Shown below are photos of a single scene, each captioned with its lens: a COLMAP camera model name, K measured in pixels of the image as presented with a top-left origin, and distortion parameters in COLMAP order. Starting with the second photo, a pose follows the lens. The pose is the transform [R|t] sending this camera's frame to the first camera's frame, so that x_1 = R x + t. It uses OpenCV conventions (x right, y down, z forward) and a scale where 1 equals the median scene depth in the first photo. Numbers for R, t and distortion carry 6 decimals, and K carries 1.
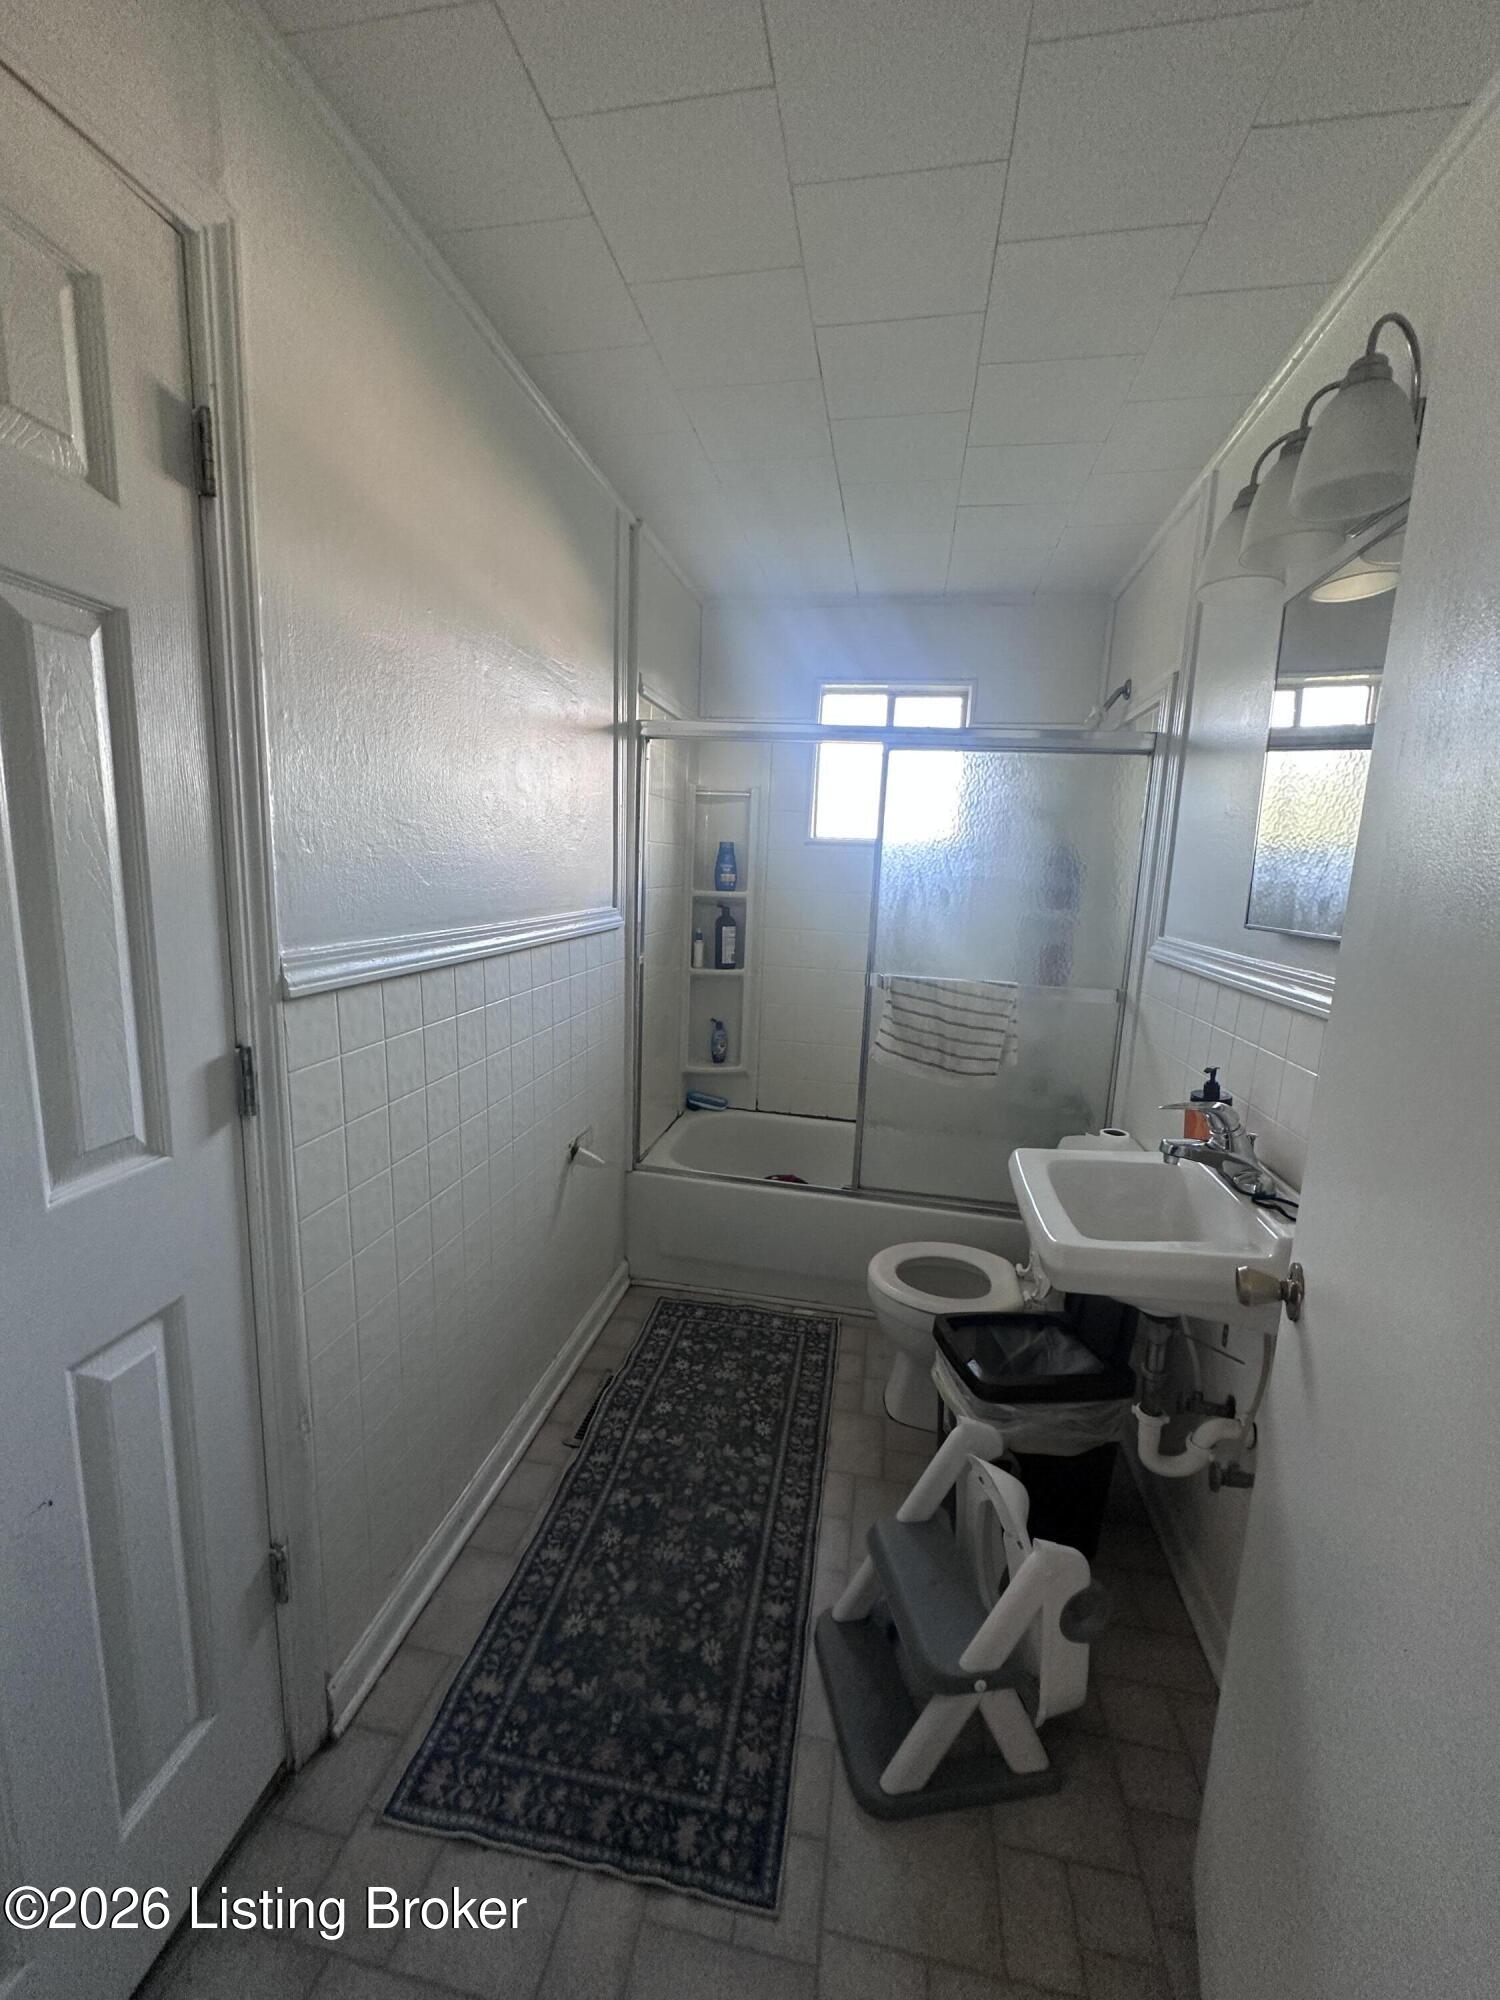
lens RADIAL K [[797.7, 0, 751.3], [0, 797.7, 997.1], [0, 0, 1]] dist [0.000352, 0.000413]
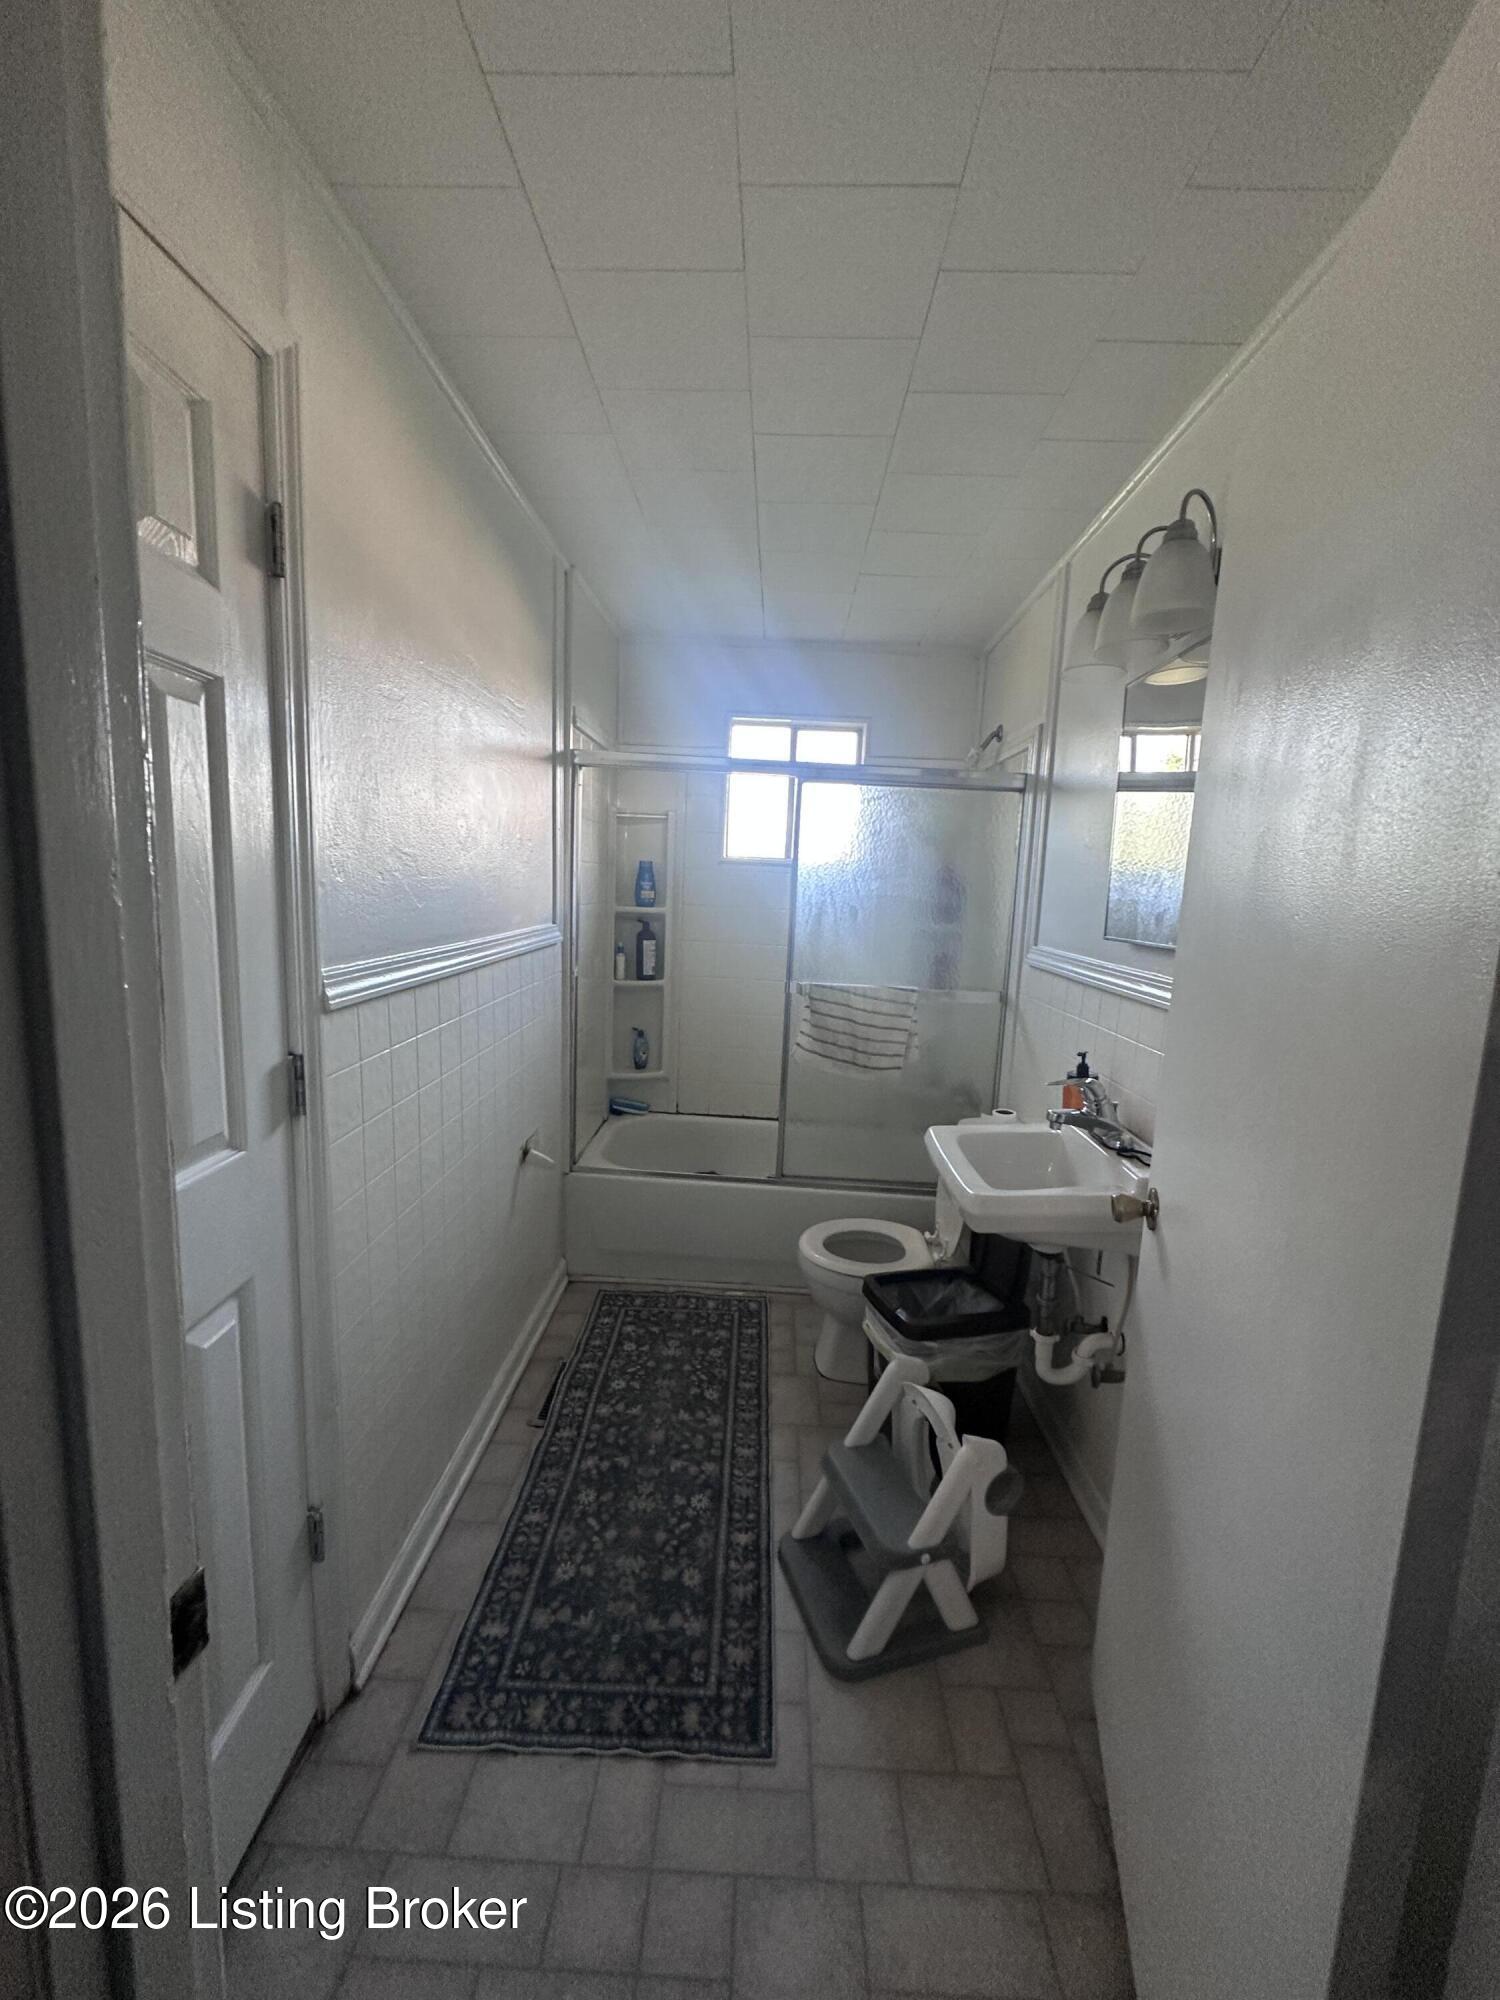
lens RADIAL K [[797.7, 0, 752.2], [0, 797.7, 997.5], [0, 0, 1]] dist [0.000352, 0.000413]
pose [[0.988126, -0.020607, 0.152256, -0.114623], [0.022623, 0.999678, -0.011517, 0.006580], [-0.151970, 0.014825, 0.988274, -0.145178]]
